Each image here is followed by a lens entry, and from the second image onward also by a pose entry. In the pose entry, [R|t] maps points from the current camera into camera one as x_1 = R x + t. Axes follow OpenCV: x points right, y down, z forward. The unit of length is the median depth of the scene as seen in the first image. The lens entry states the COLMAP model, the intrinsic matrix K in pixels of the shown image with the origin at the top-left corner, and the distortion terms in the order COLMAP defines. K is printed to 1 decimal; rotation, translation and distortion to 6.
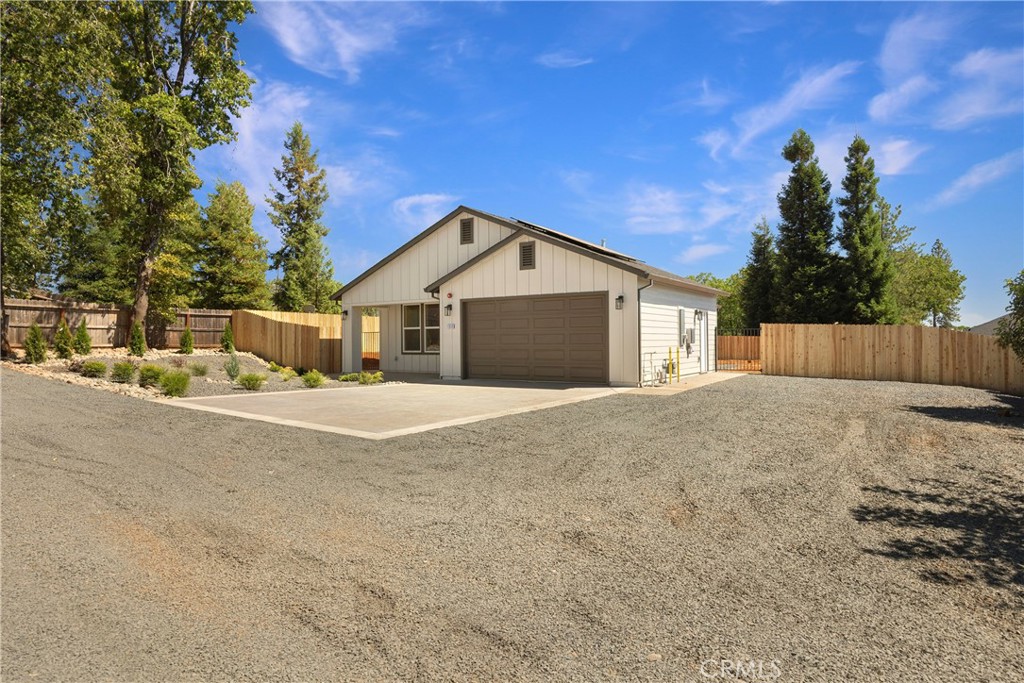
lens RADIAL K [[619.6, 0, 511.9], [0, 619.6, 341.5], [0, 0, 1]] dist [-0.009988, -0.001269]
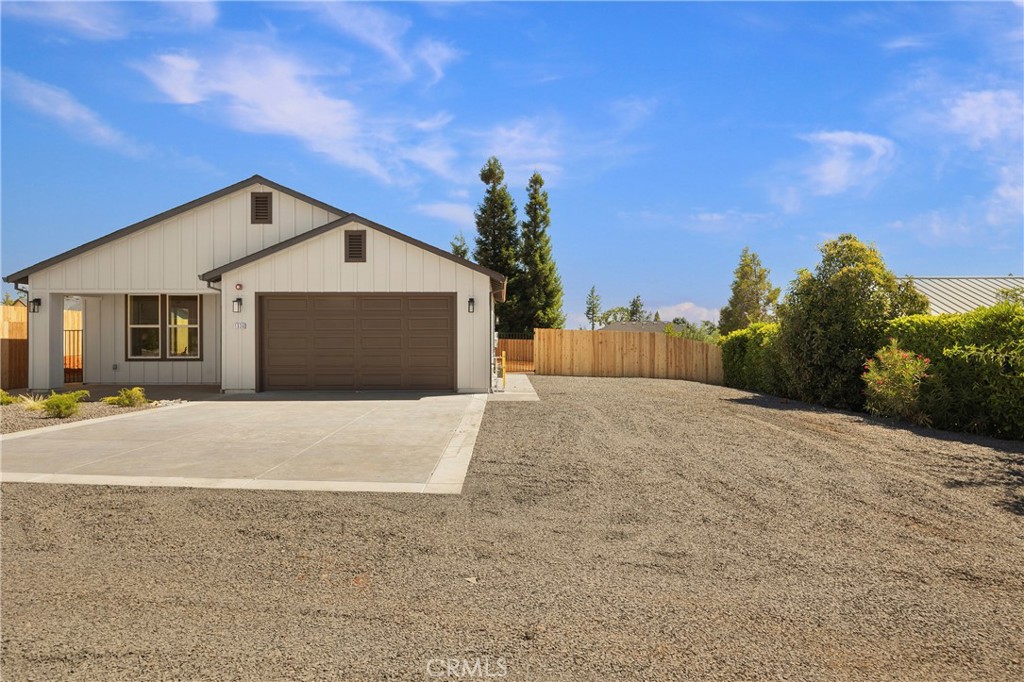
lens RADIAL K [[587.8, 0, 512.0], [0, 587.8, 341.2], [0, 0, 1]] dist [-0.000474, -0.000582]
pose [[0.810127, 0.004016, 0.586240, -0.223098], [-0.005448, 0.999985, 0.000678, -0.006337], [-0.586229, -0.003743, 0.810137, 0.165349]]
